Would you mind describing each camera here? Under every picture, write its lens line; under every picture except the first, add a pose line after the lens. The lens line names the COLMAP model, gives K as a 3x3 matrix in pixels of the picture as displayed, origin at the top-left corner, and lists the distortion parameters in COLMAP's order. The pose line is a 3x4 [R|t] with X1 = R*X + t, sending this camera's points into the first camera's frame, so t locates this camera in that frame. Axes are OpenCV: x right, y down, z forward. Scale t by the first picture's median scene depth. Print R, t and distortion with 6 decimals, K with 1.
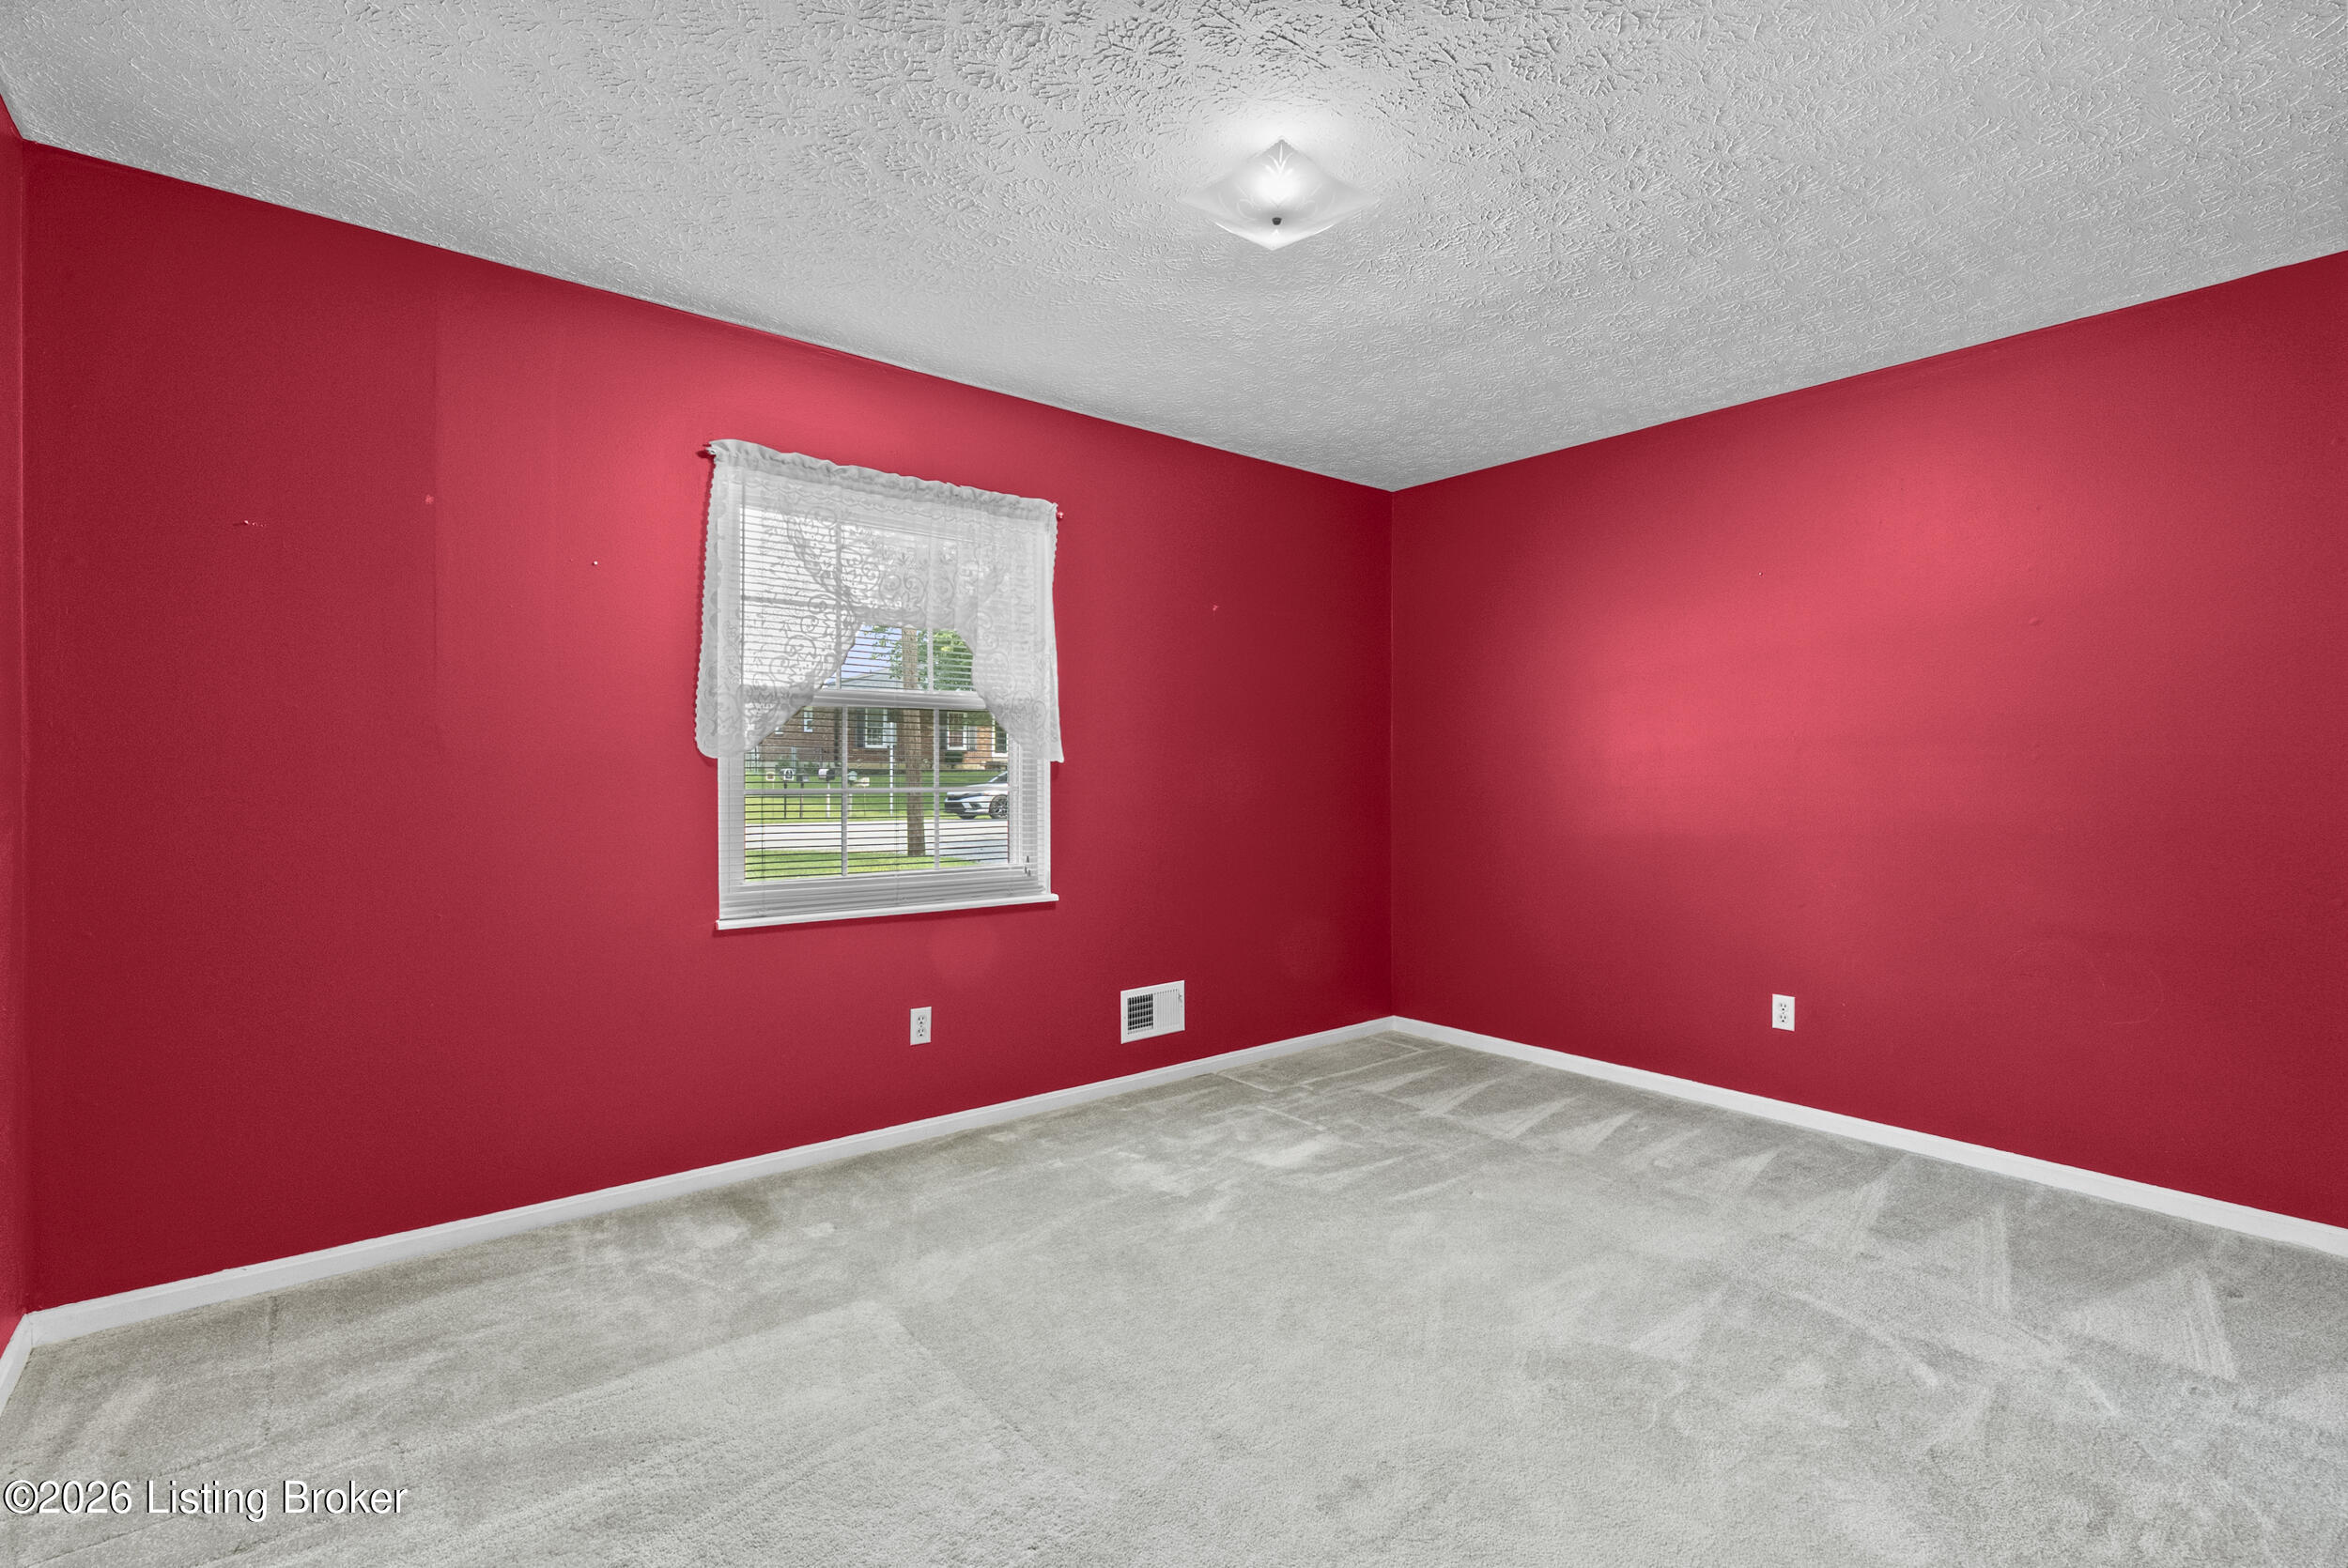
lens RADIAL K [[1069.8, 0, 1179.7], [0, 1069.8, 781.8], [0, 0, 1]] dist [-0.009161, 0.003378]
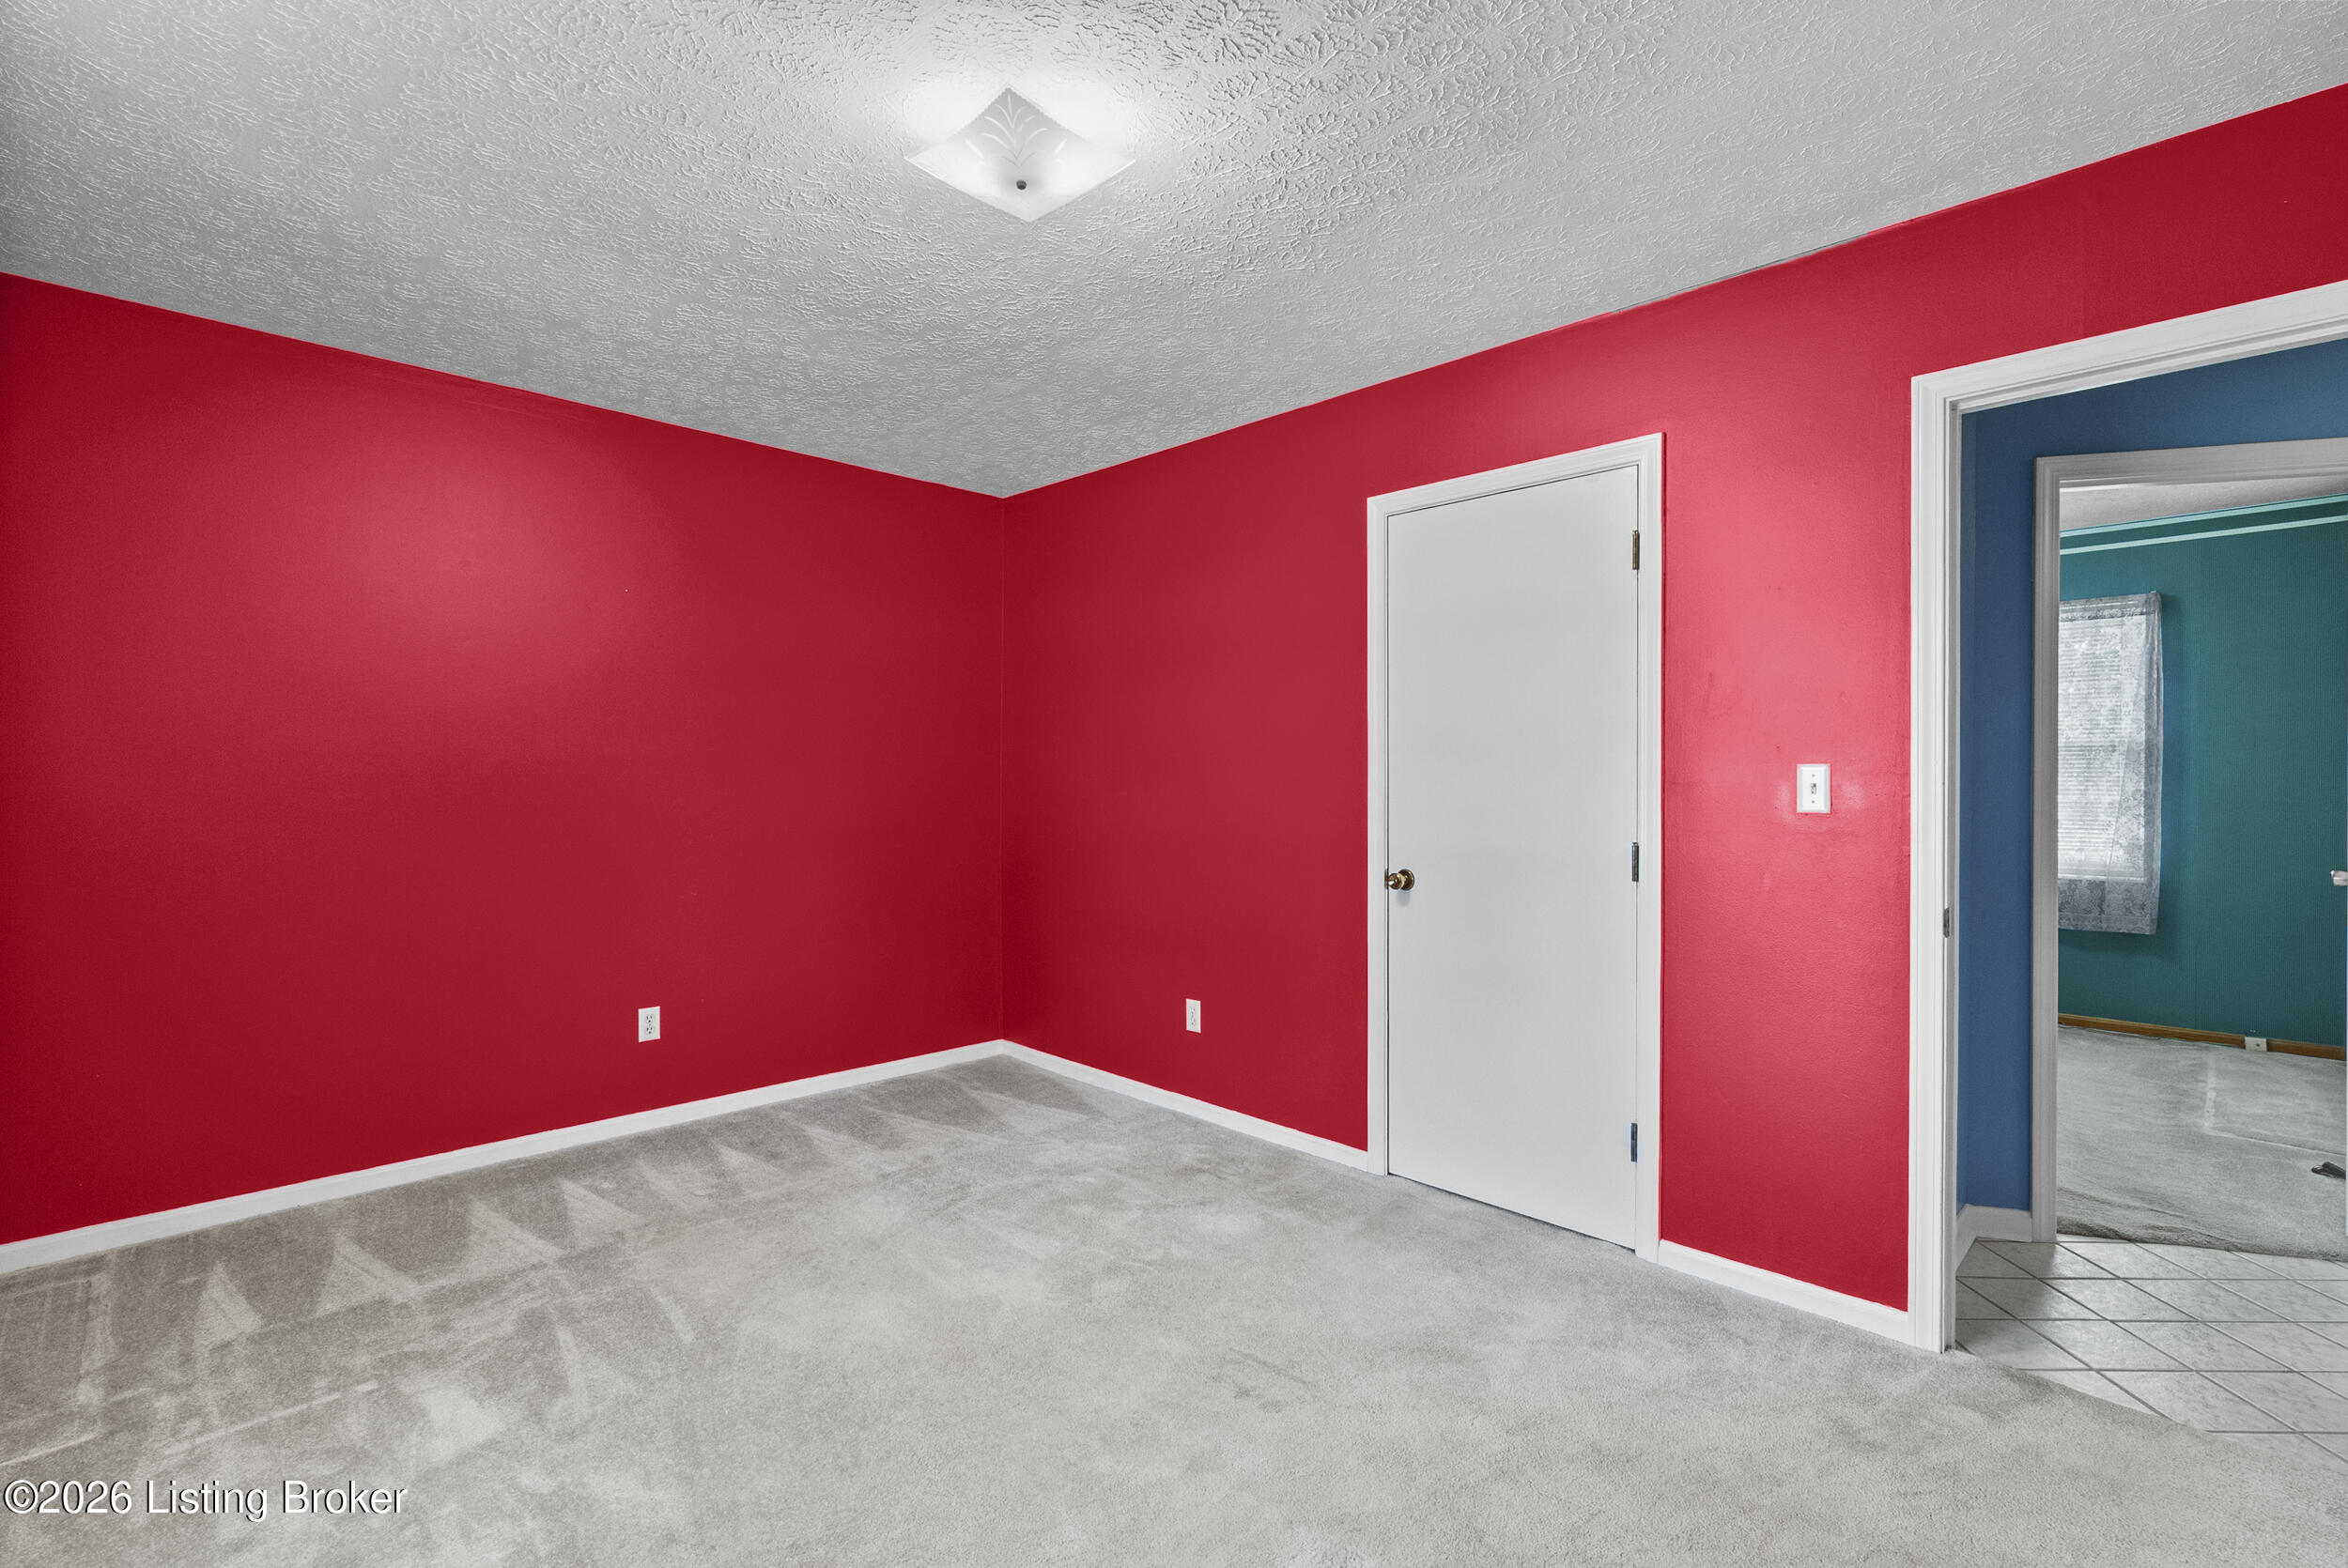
lens RADIAL K [[1069.8, 0, 1179.7], [0, 1069.8, 781.8], [0, 0, 1]] dist [-0.009161, 0.003378]
pose [[-0.092885, -0.002613, 0.995673, -0.555919], [0.013276, 0.999904, 0.003863, -0.013206], [-0.995588, 0.013578, -0.092841, 0.655133]]
